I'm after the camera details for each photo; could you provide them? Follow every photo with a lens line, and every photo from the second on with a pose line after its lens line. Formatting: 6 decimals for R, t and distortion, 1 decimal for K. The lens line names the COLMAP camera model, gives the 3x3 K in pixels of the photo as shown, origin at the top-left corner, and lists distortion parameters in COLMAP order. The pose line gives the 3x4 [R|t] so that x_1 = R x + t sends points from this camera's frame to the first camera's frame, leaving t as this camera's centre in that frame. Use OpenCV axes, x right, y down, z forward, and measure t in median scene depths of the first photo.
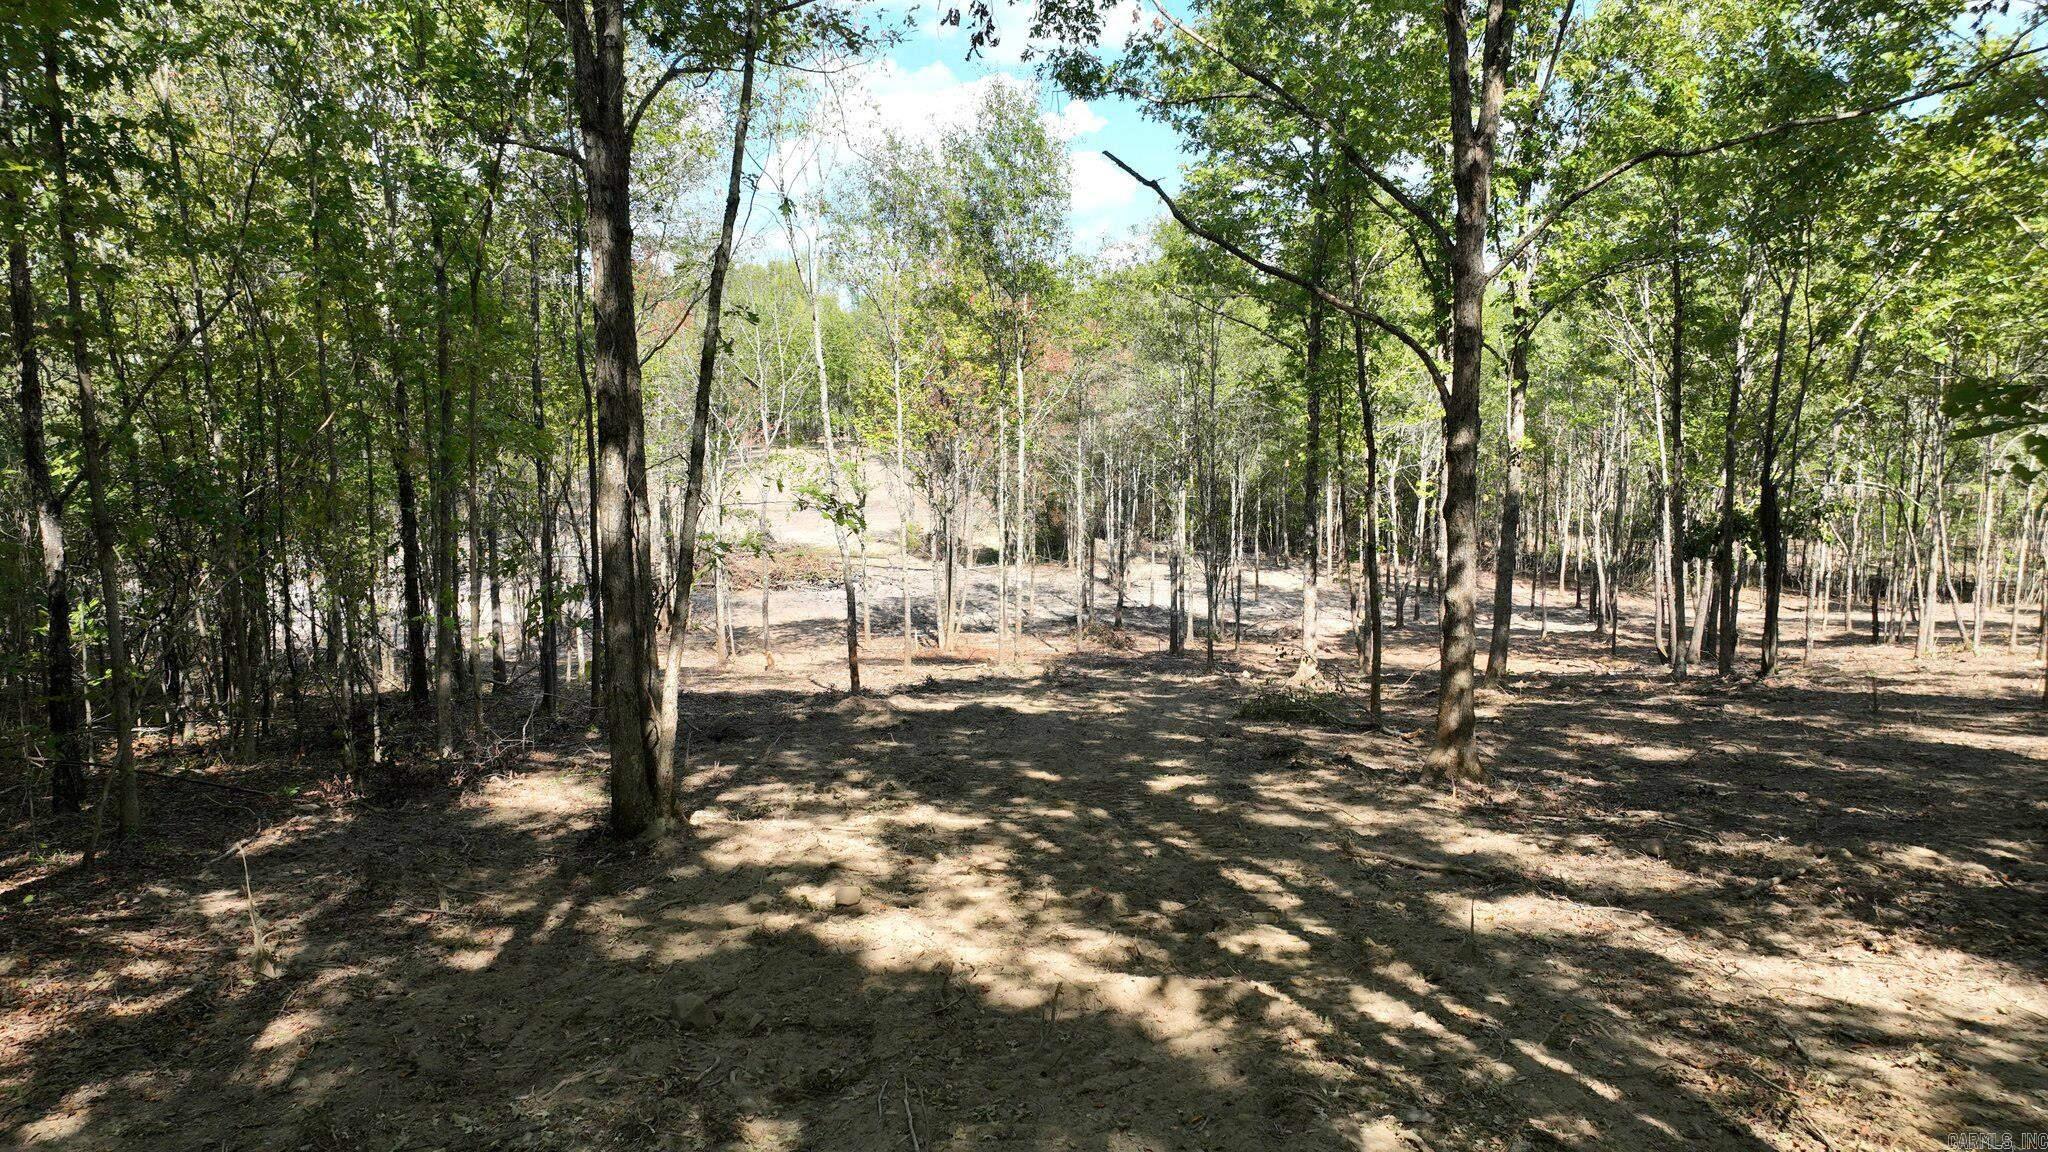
lens RADIAL K [[1459.1, 0, 1018.0], [0, 1459.1, 578.5], [0, 0, 1]] dist [0.000969, 0.005457]
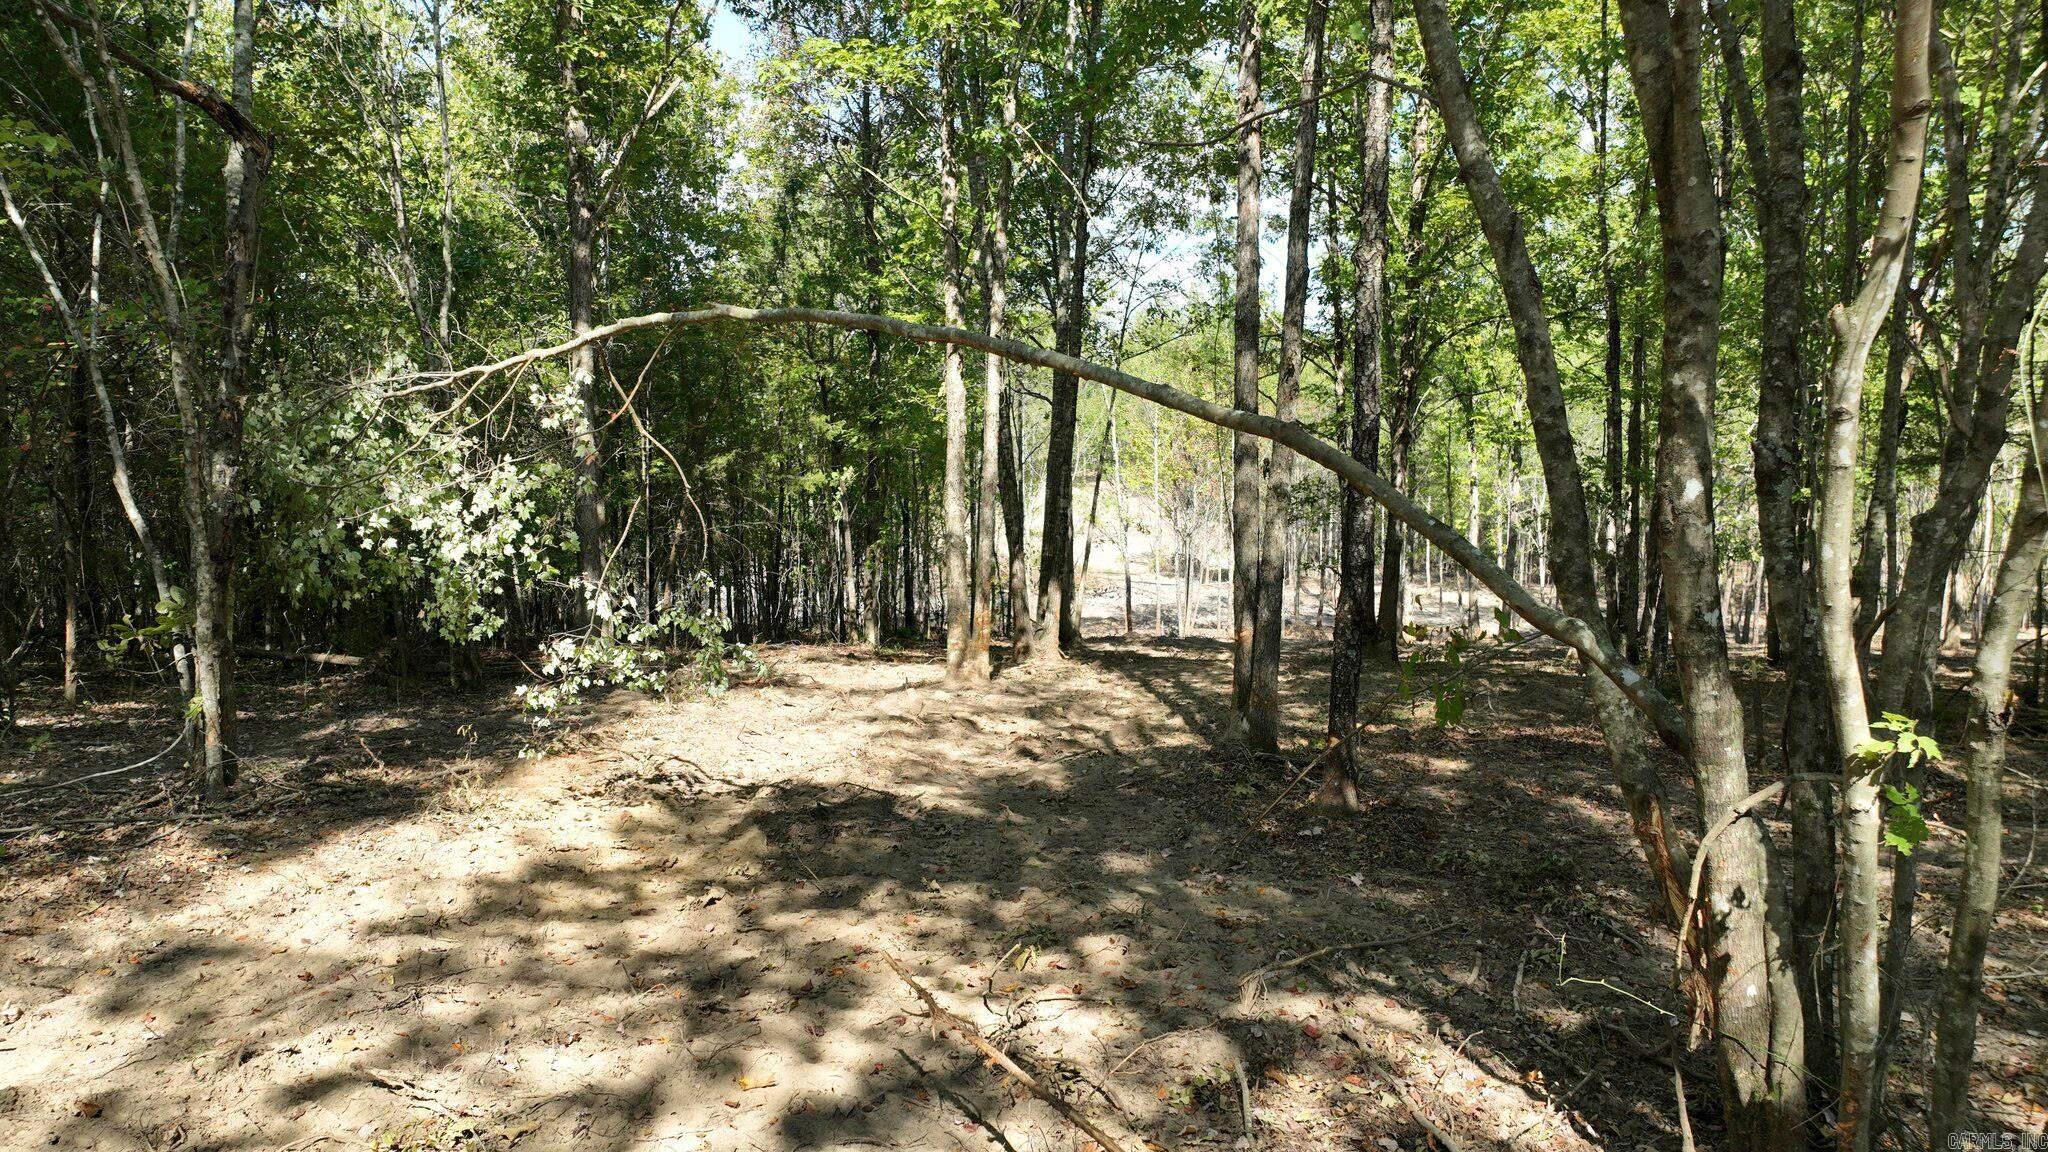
lens RADIAL K [[1459.1, 0, 1018.0], [0, 1459.1, 578.5], [0, 0, 1]] dist [0.000969, 0.005457]
pose [[0.985372, 0.014435, -0.169804, 0.025104], [-0.017594, 0.999699, -0.017116, 0.015718], [0.169505, 0.019854, 0.985329, -0.321997]]
